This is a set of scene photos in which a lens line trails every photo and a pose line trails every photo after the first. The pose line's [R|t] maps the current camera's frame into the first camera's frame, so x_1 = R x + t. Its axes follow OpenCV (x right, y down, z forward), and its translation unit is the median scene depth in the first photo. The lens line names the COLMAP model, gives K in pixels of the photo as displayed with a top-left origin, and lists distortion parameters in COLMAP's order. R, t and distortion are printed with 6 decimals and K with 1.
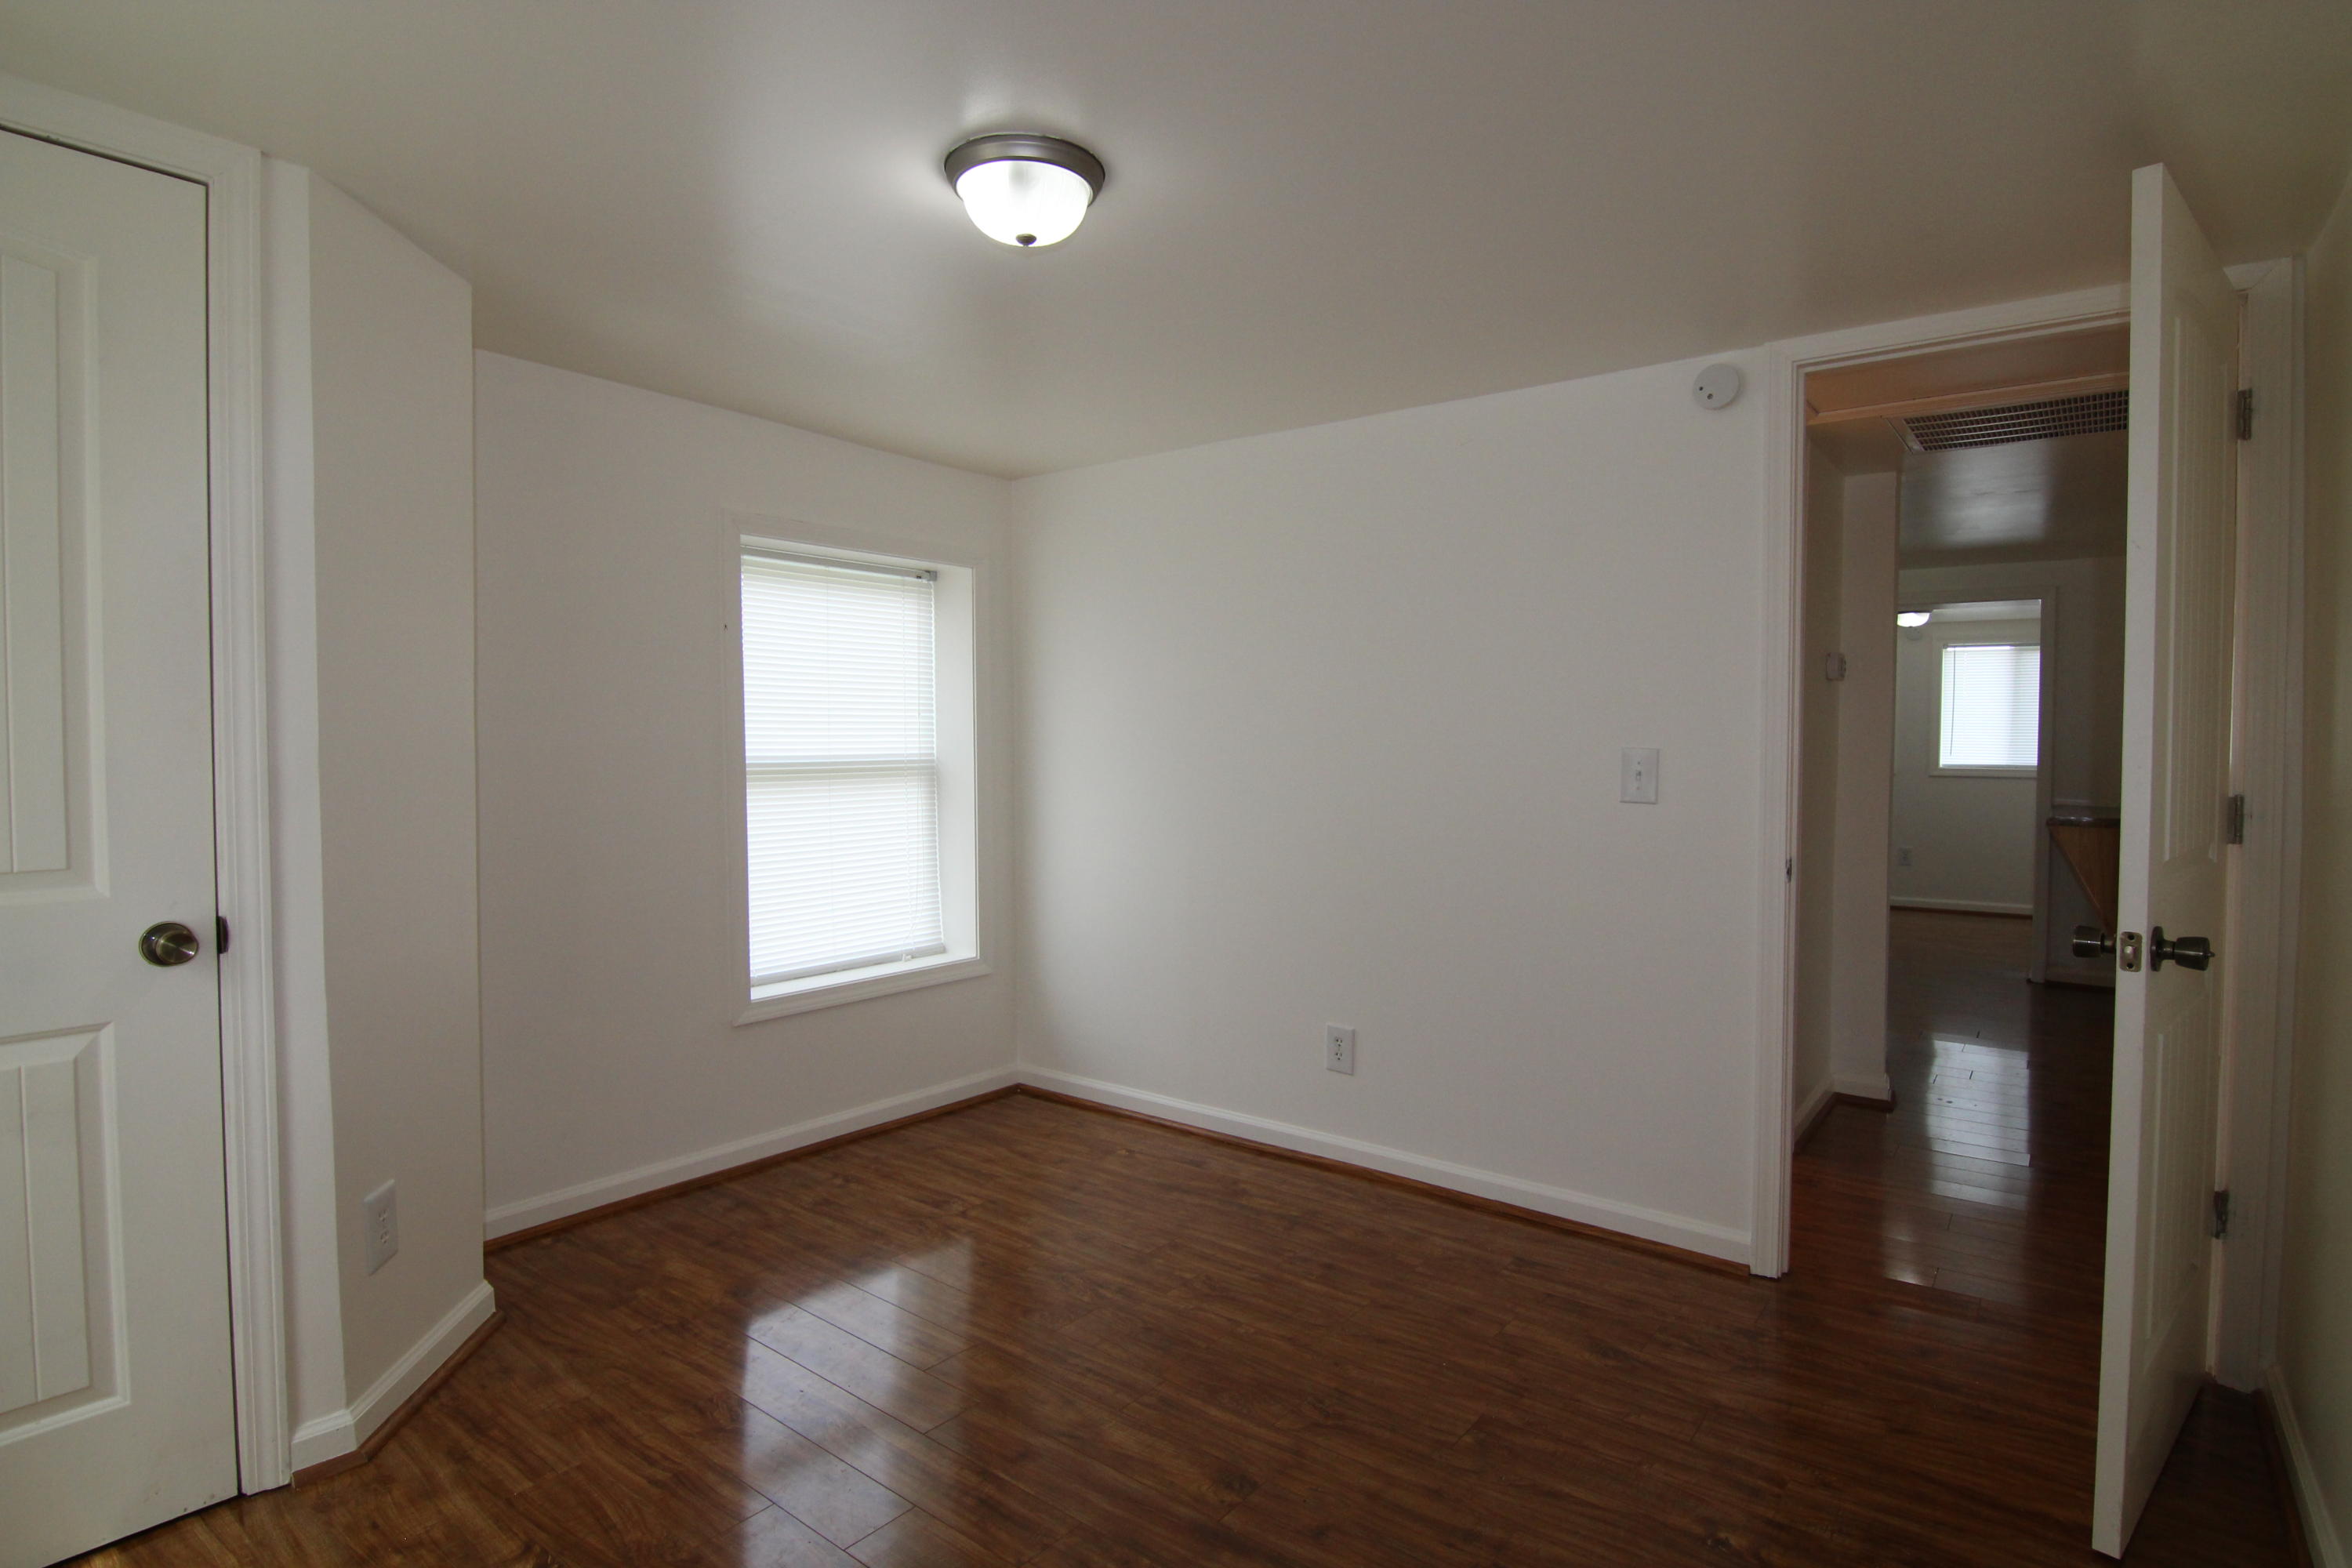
lens RADIAL K [[1192.8, 0, 1175.3], [0, 1192.8, 775.0], [0, 0, 1]] dist [-0.003761, -0.014033]
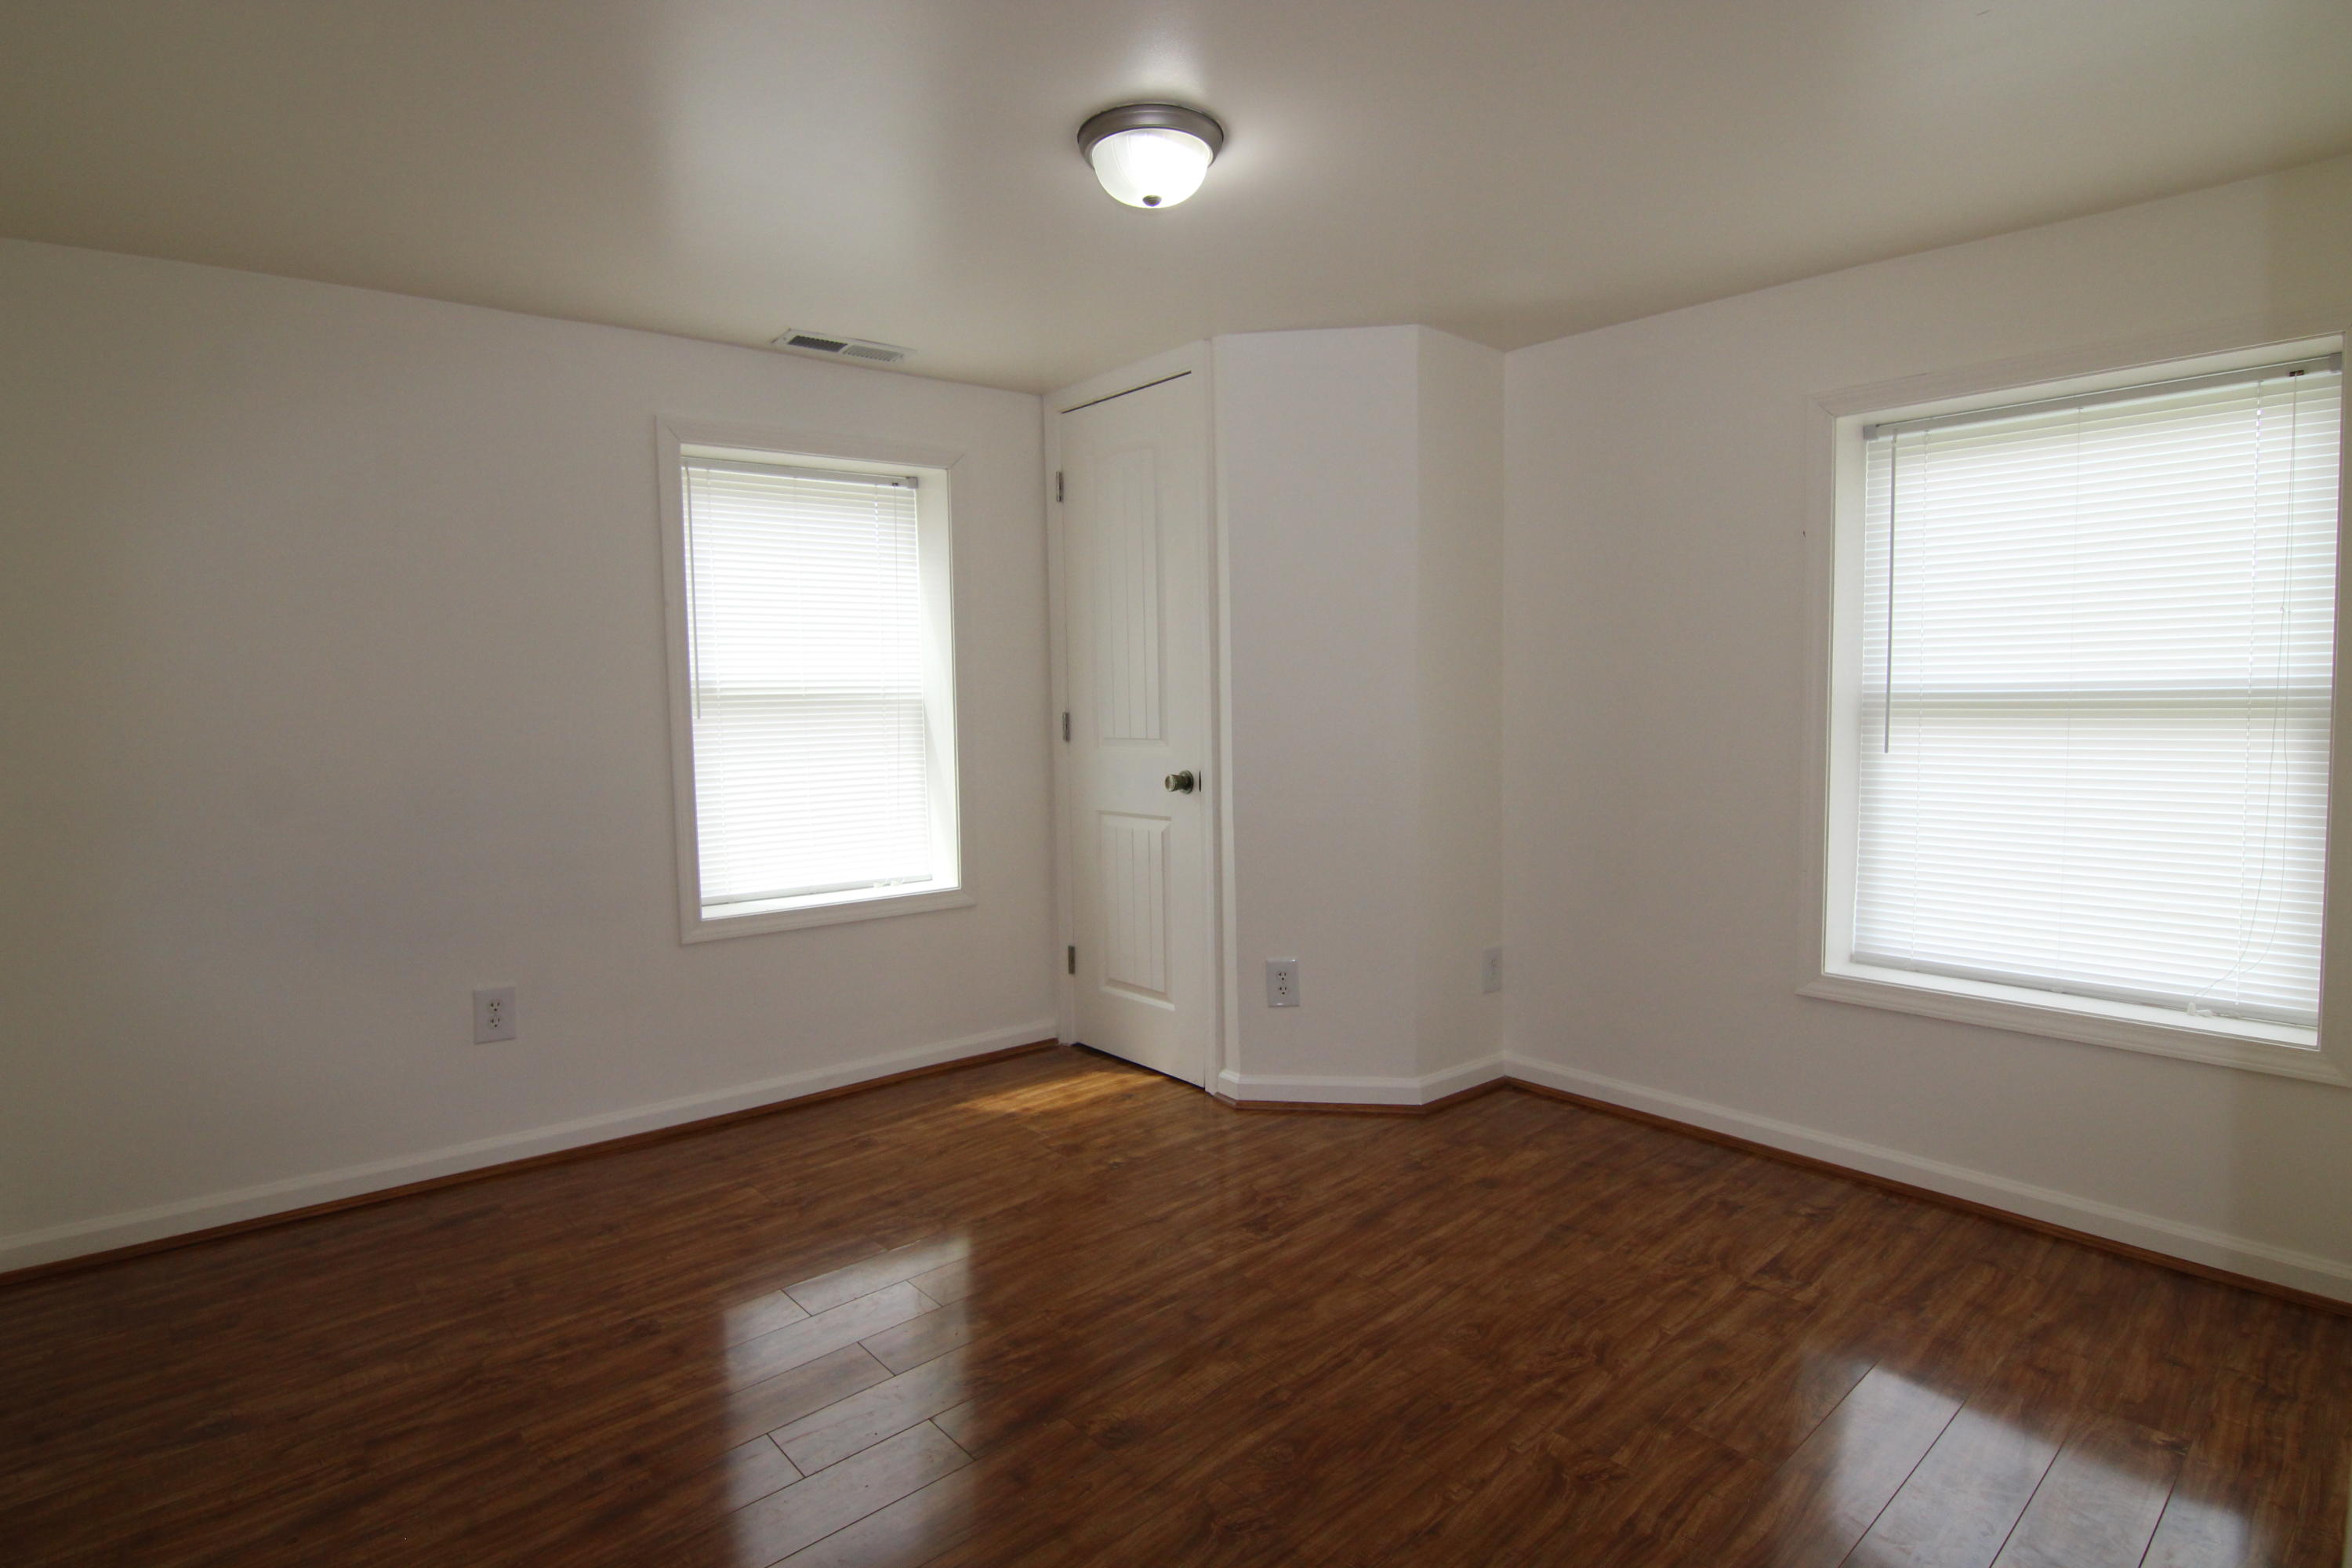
lens RADIAL K [[1192.8, 0, 1175.3], [0, 1192.8, 775.0], [0, 0, 1]] dist [-0.003761, -0.014033]
pose [[-0.179593, 0.064942, -0.981595, 0.659126], [-0.018461, 0.997420, 0.069367, -0.001118], [0.983568, 0.030579, -0.177931, 0.834966]]
